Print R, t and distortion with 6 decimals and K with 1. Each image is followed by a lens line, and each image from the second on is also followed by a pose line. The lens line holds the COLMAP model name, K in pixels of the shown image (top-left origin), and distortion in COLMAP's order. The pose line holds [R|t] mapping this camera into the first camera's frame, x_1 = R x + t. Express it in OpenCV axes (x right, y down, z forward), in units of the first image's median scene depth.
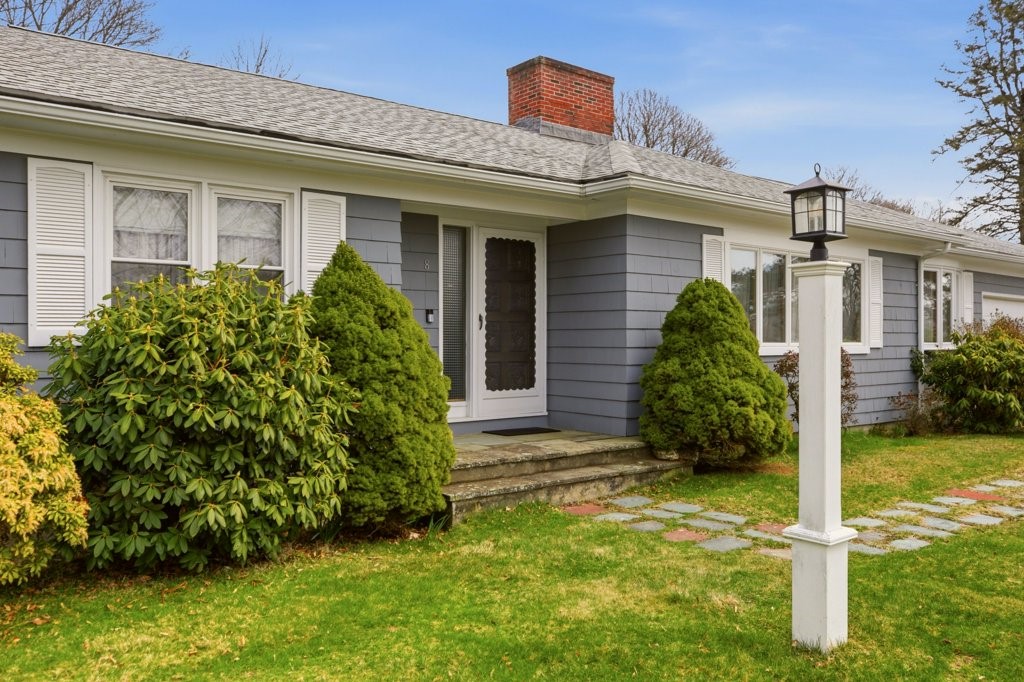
lens RADIAL K [[824.4, 0, 513.3], [0, 824.4, 340.2], [0, 0, 1]] dist [0.004049, 0.001689]
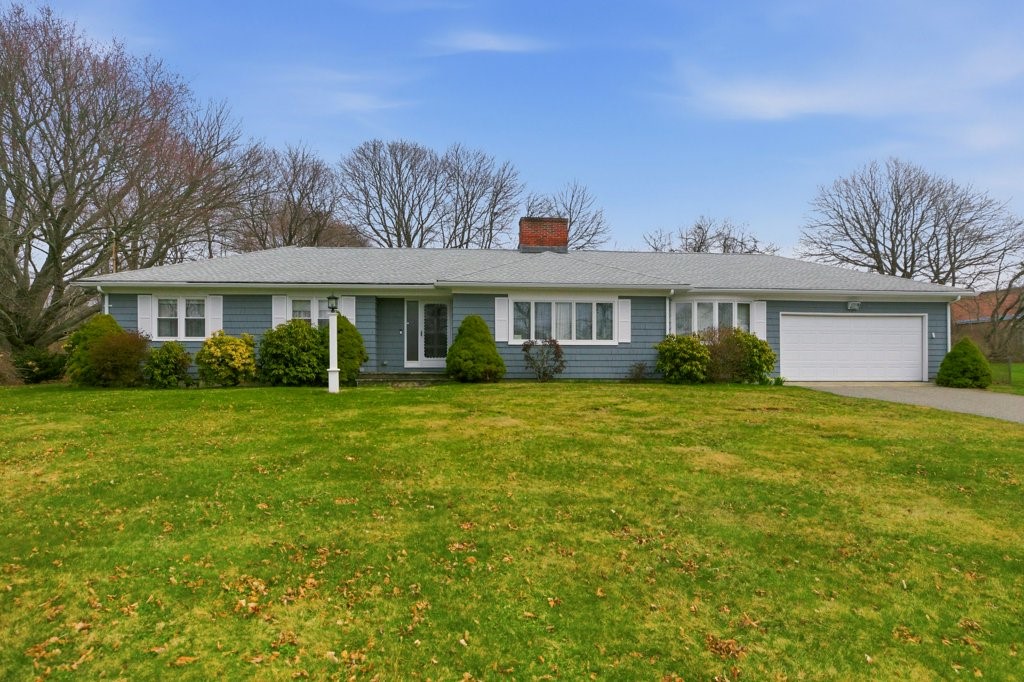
lens RADIAL K [[643.3, 0, 520.2], [0, 643.3, 376.0], [0, 0, 1]] dist [-0.021881, 0.019660]
pose [[0.848561, 0.002528, -0.529092, 1.426833], [0.002477, 0.999959, 0.008749, 0.105940], [0.529092, -0.008734, 0.848519, -0.712682]]
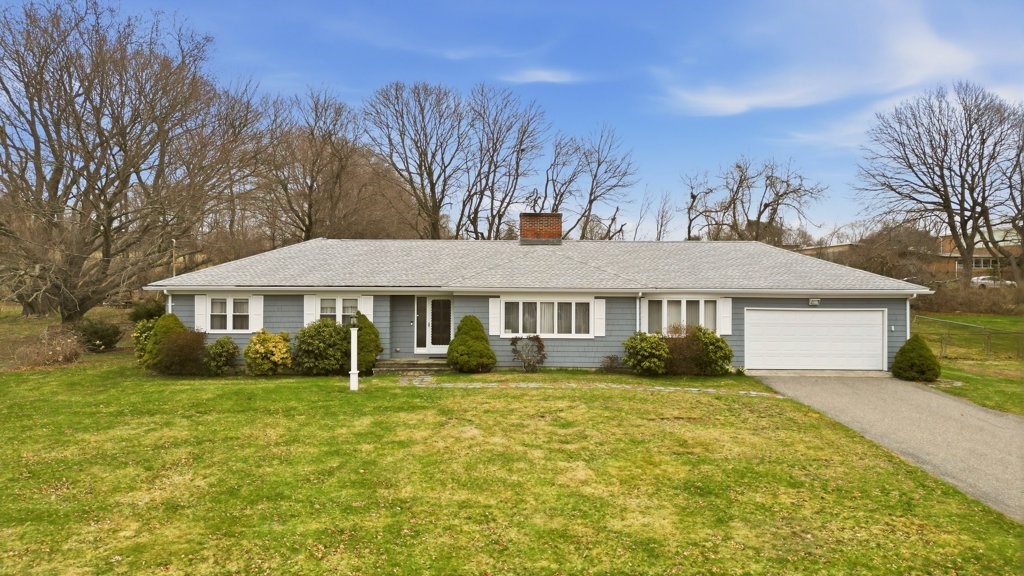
lens RADIAL K [[767.6, 0, 519.0], [0, 767.6, 283.5], [0, 0, 1]] dist [0.050694, -0.033318]
pose [[0.807668, 0.007996, -0.589583, 2.092702], [-0.005972, 0.999968, 0.005380, -0.207675], [0.589607, -0.000824, 0.807690, -1.305480]]
